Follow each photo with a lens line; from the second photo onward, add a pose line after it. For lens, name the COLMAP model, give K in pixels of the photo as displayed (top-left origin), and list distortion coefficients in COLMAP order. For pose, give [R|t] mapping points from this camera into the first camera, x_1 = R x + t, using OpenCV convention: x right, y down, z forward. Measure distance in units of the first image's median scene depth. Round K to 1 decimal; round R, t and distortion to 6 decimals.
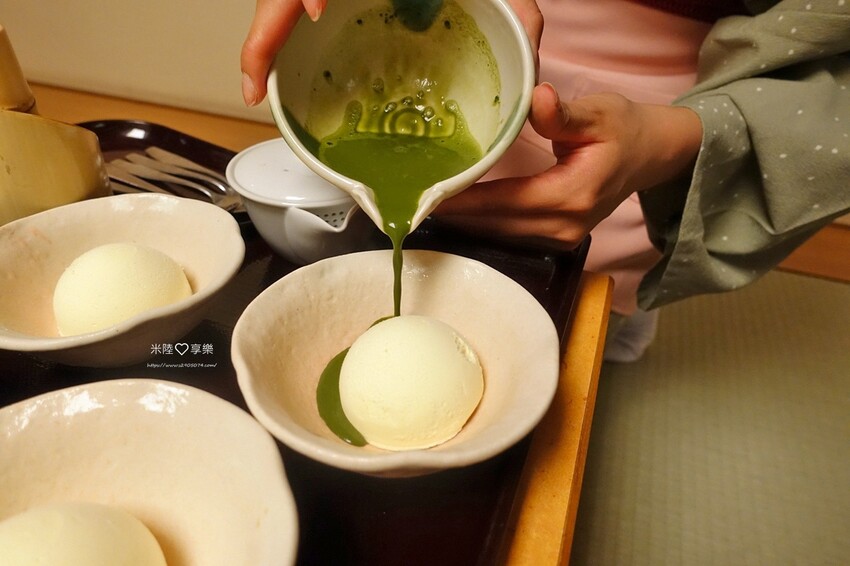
lens RADIAL K [[575.2, 0, 425.0], [0, 575.2, 283.0], [0, 0, 1]] dist [-0.002825, -0.002386]
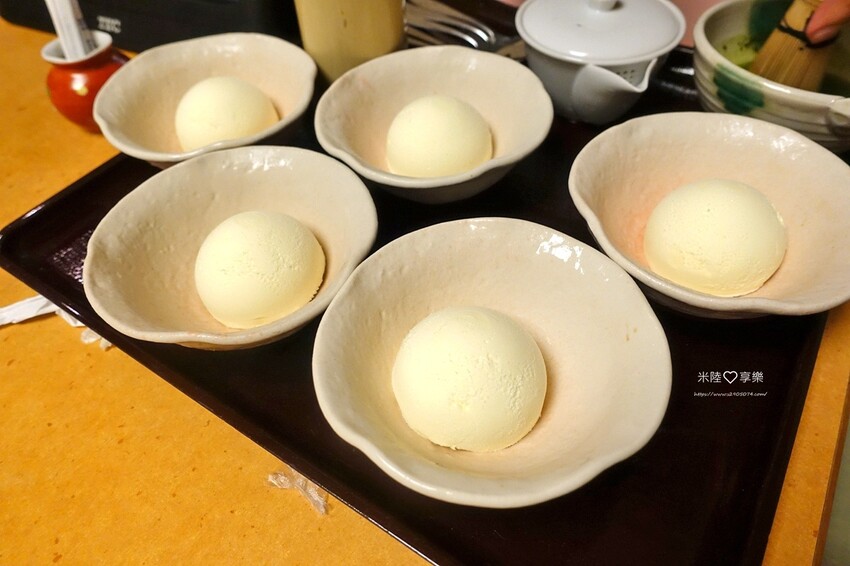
lens RADIAL K [[575.2, 0, 425.0], [0, 575.2, 283.0], [0, 0, 1]] dist [-0.002825, -0.002386]
pose [[0.971803, 0.107827, -0.209696, -0.298074], [-0.048799, 0.962034, 0.268532, -0.016725], [0.230689, -0.250728, 0.940169, -0.182909]]
